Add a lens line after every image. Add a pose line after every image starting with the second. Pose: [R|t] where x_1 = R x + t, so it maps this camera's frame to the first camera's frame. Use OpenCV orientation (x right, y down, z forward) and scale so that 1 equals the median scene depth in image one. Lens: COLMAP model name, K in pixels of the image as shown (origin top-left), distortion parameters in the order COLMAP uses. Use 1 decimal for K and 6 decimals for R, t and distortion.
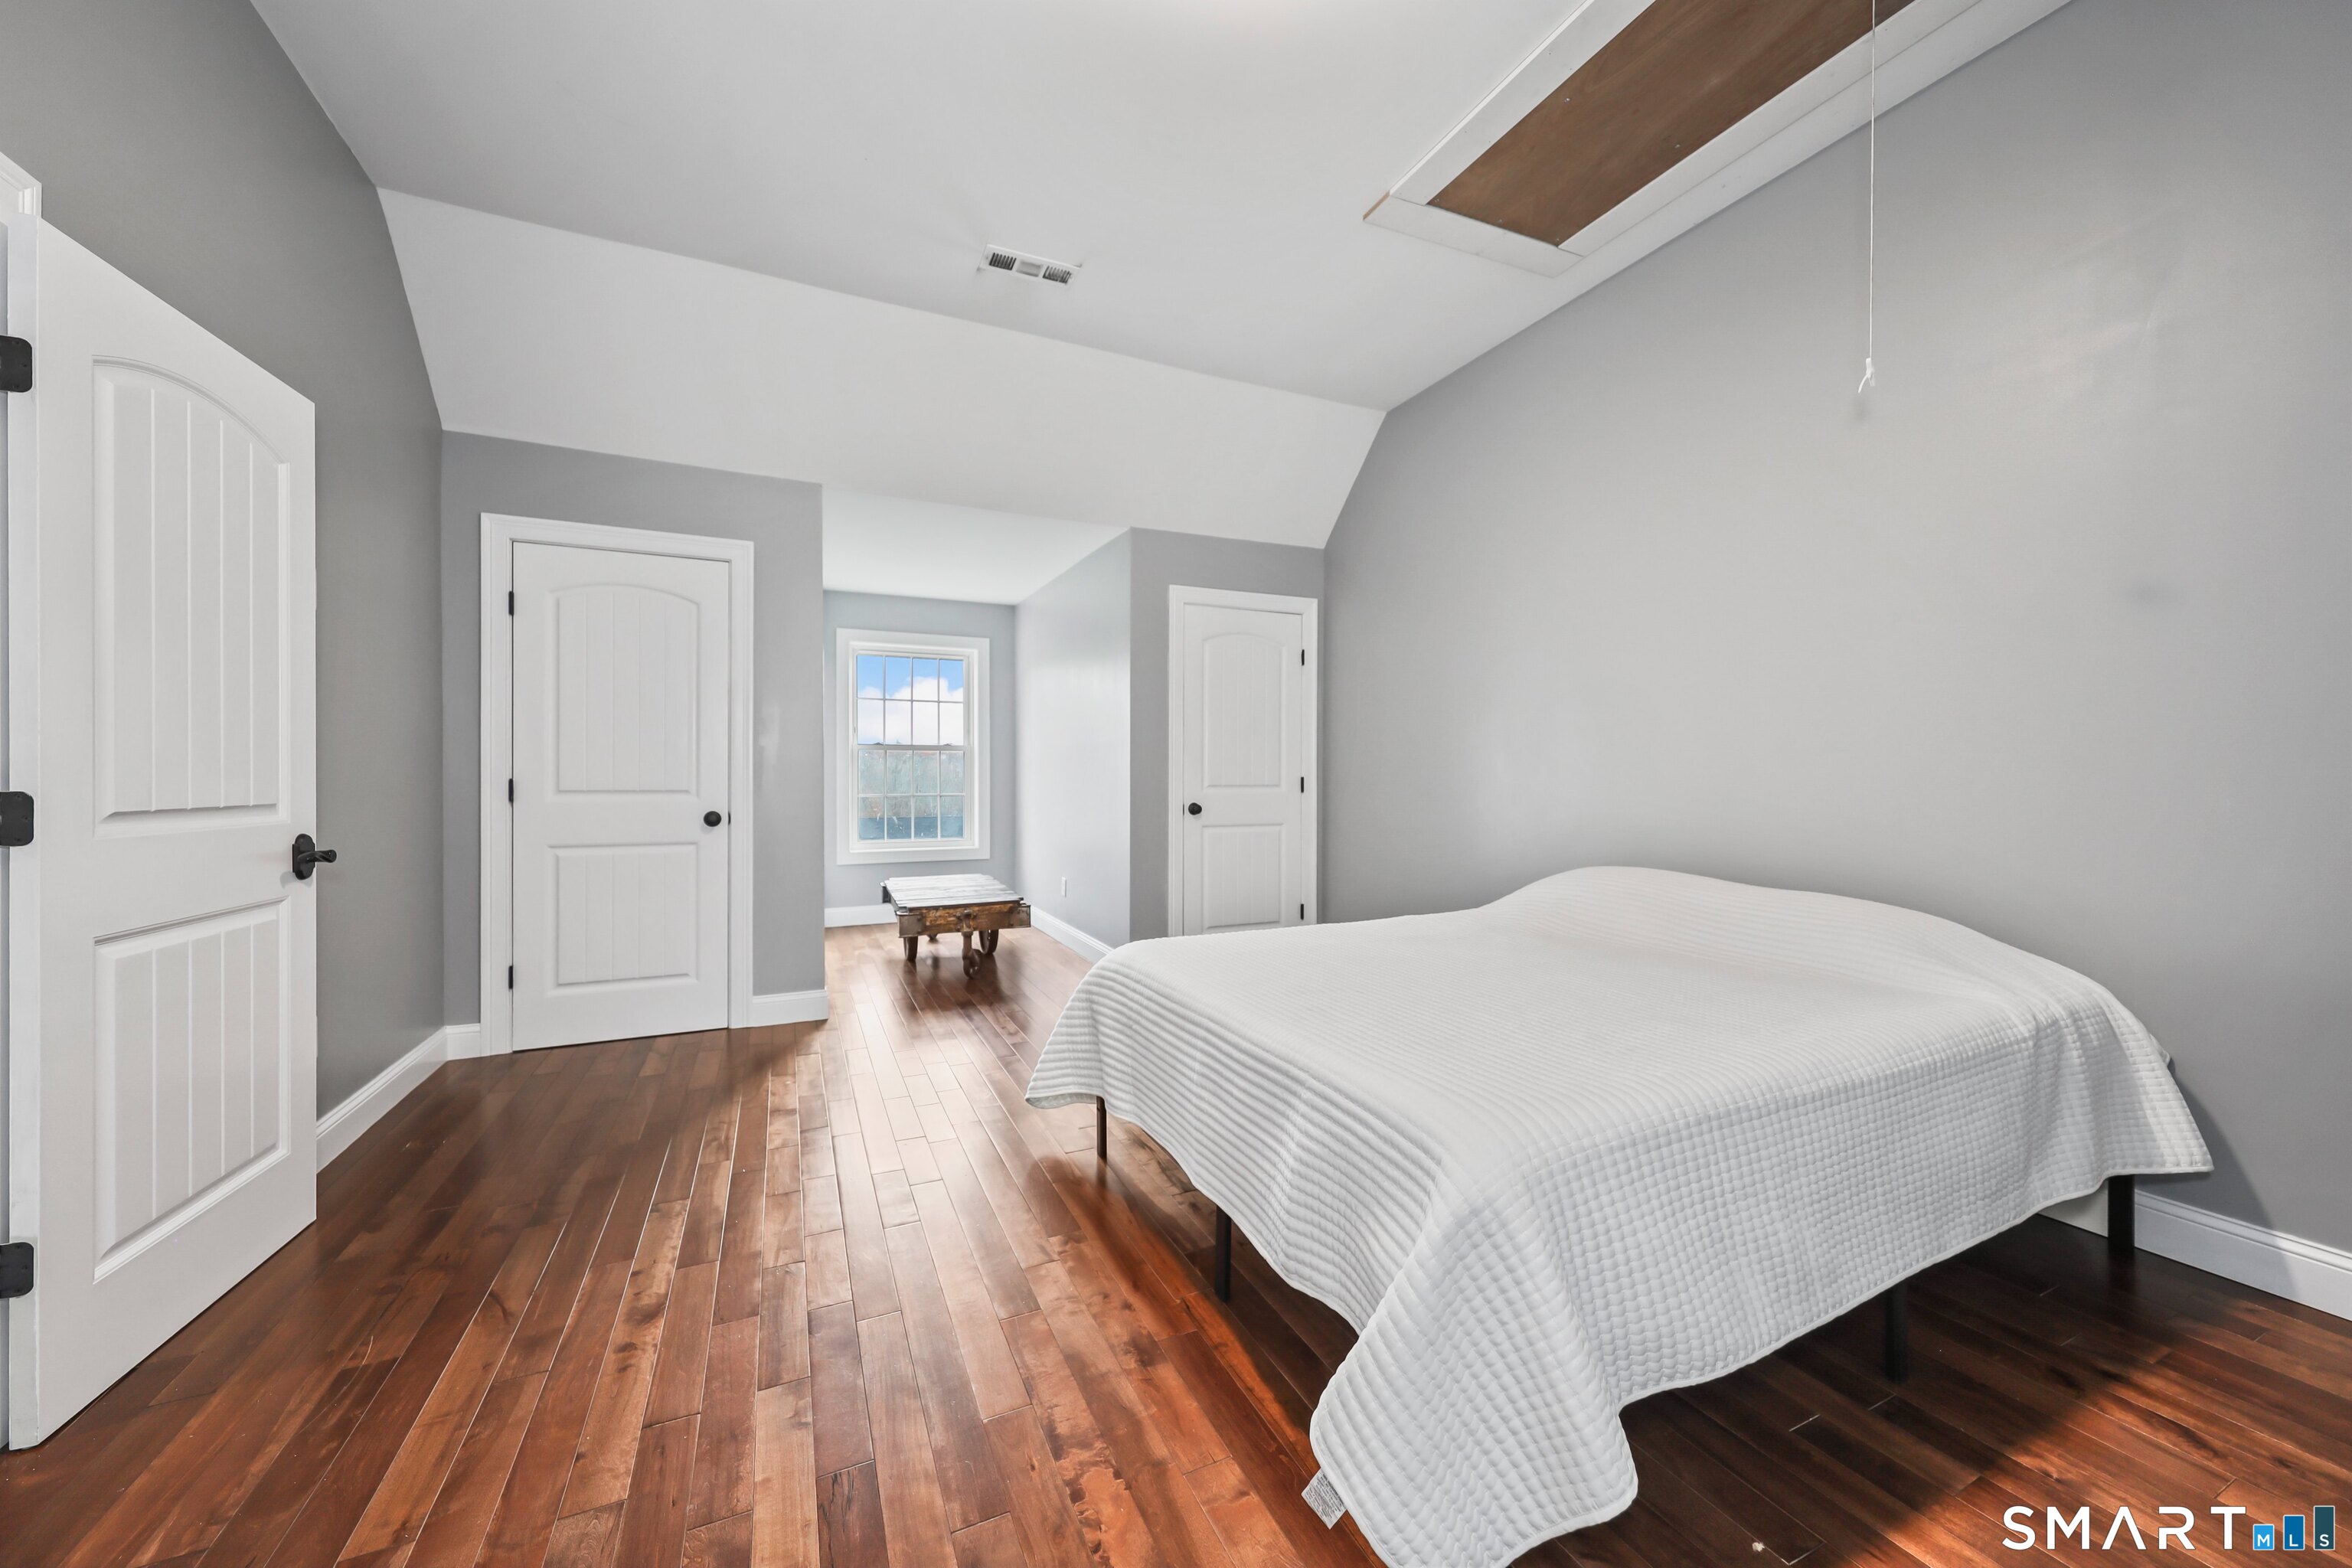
lens RADIAL K [[847.5, 0, 1176.0], [0, 847.5, 784.0], [0, 0, 1]] dist [0.000578, 0.000010]
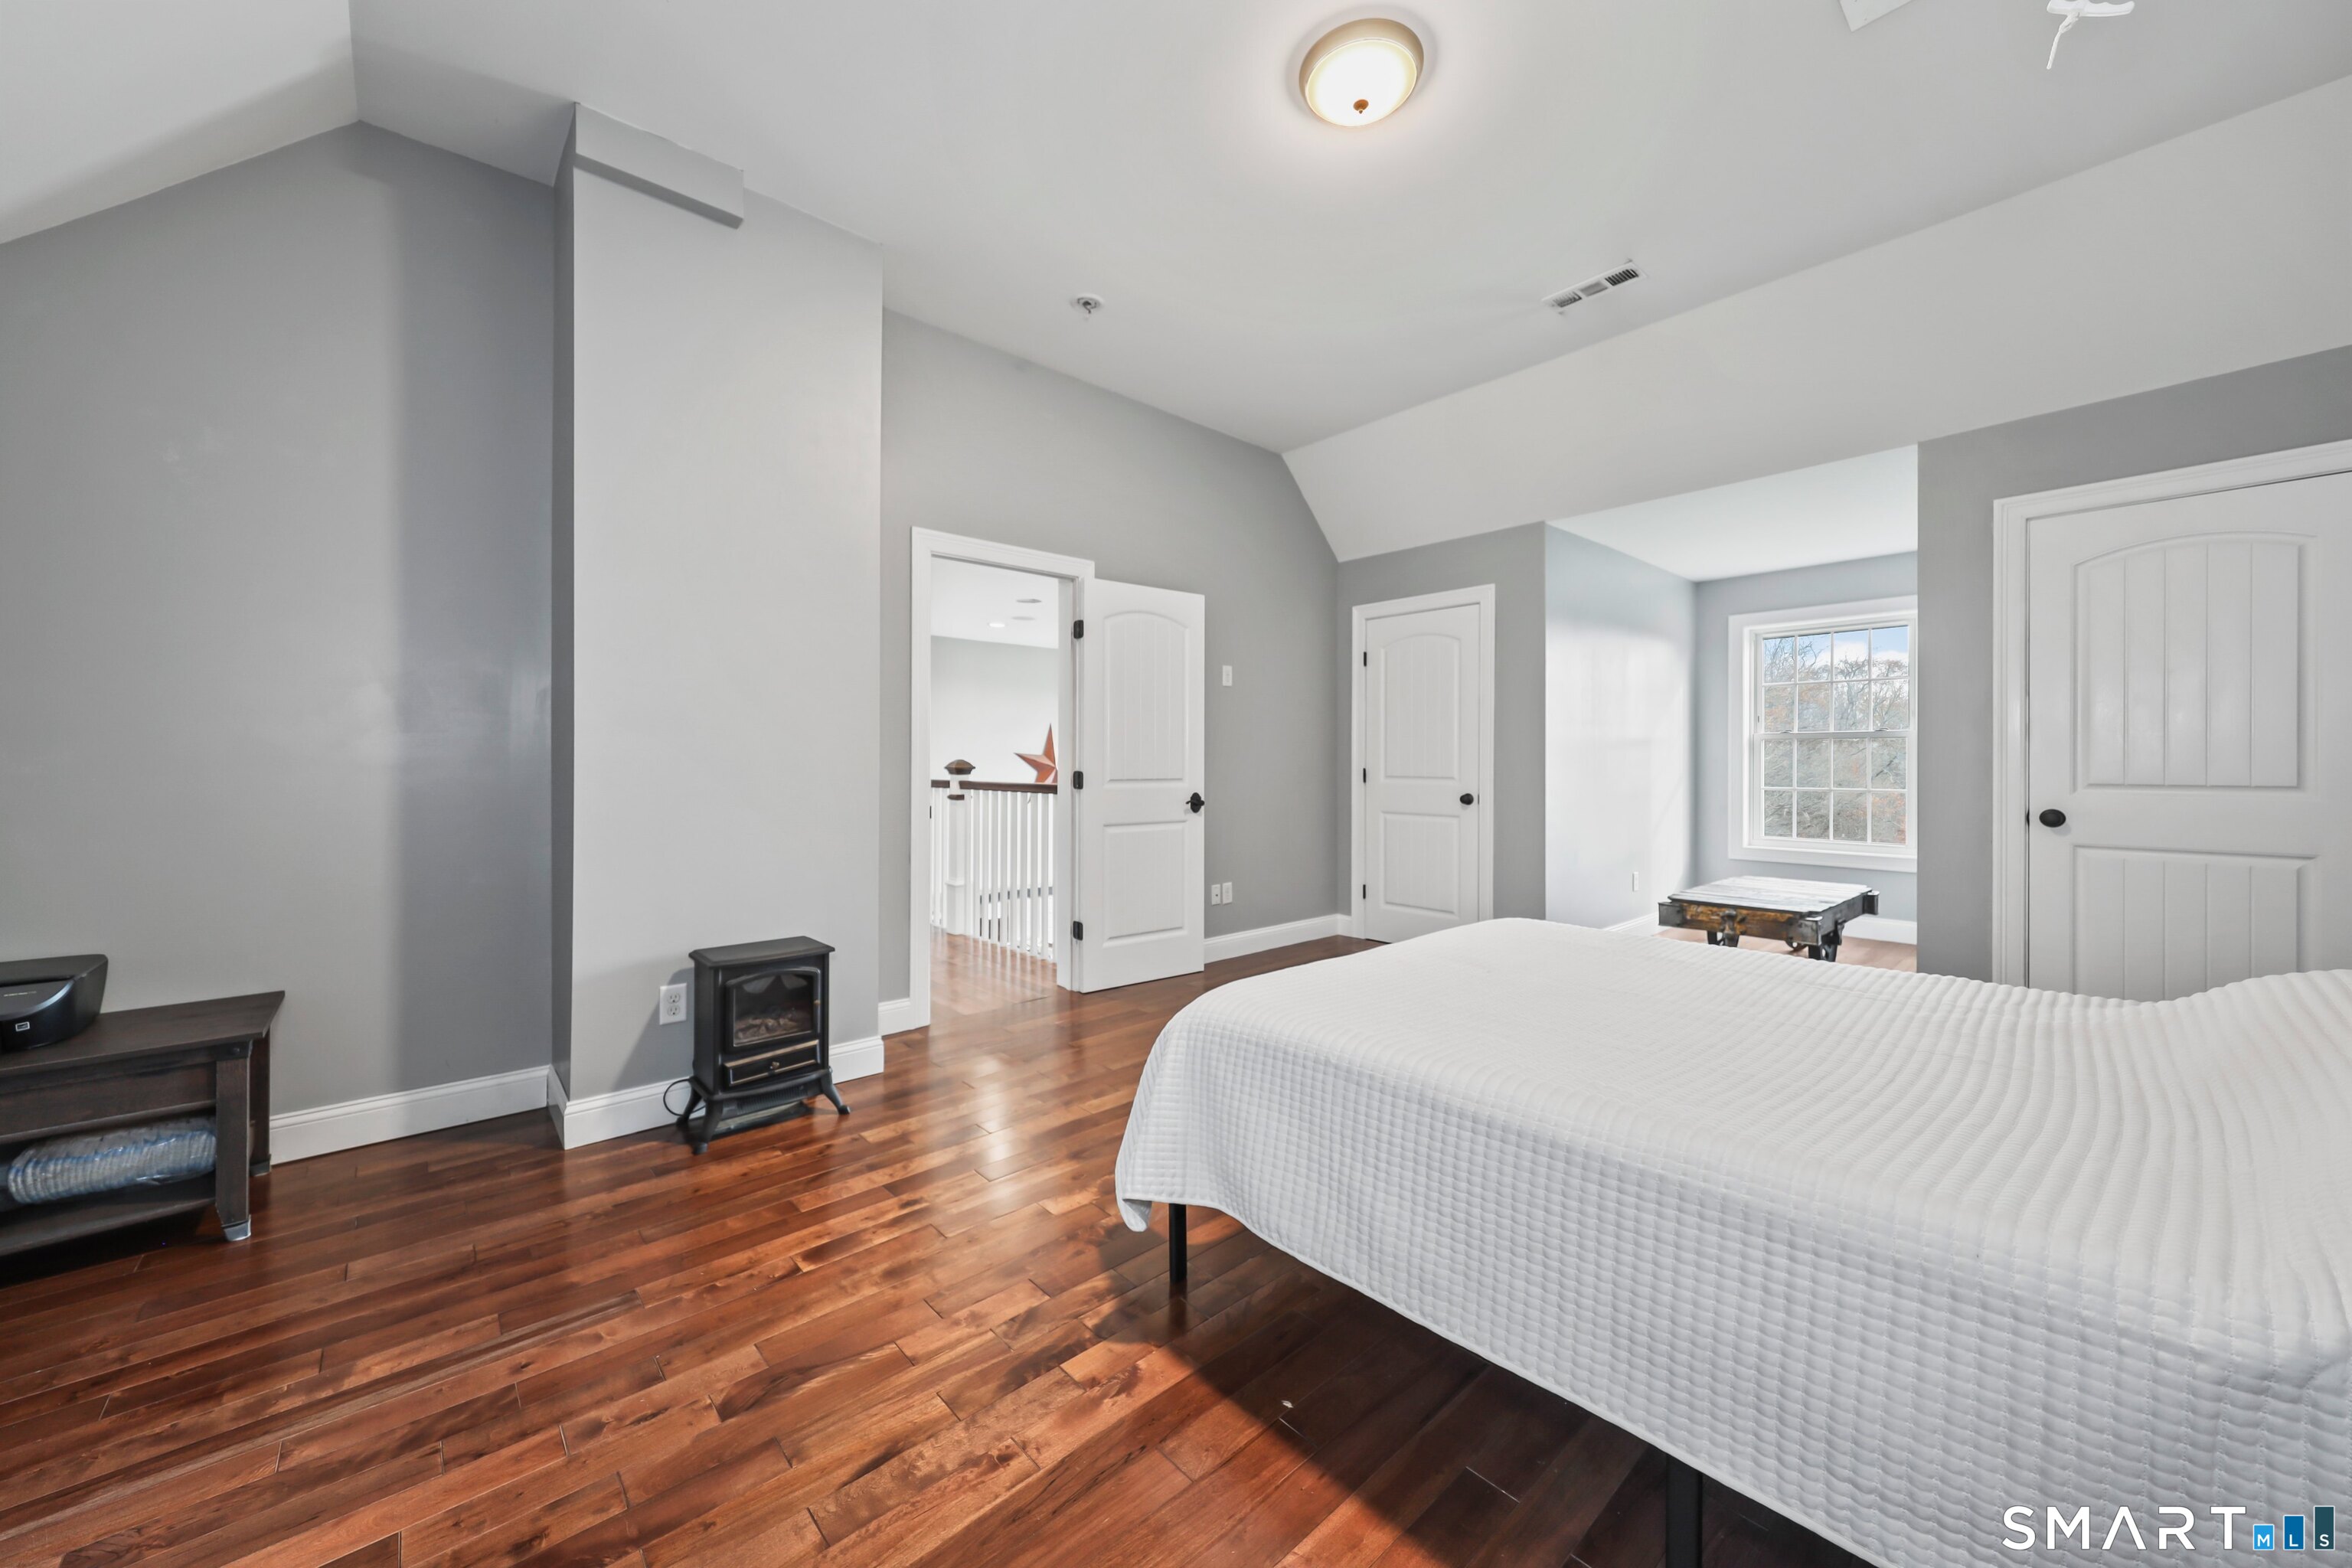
lens RADIAL K [[856.9, 0, 1171.8], [0, 856.9, 766.1], [0, 0, 1]] dist [-0.000183, -0.000045]
pose [[0.286116, 0.002832, -0.958191, 0.663396], [-0.012571, 0.999921, -0.000798, -0.003959], [0.958113, 0.012273, 0.286129, 0.185596]]
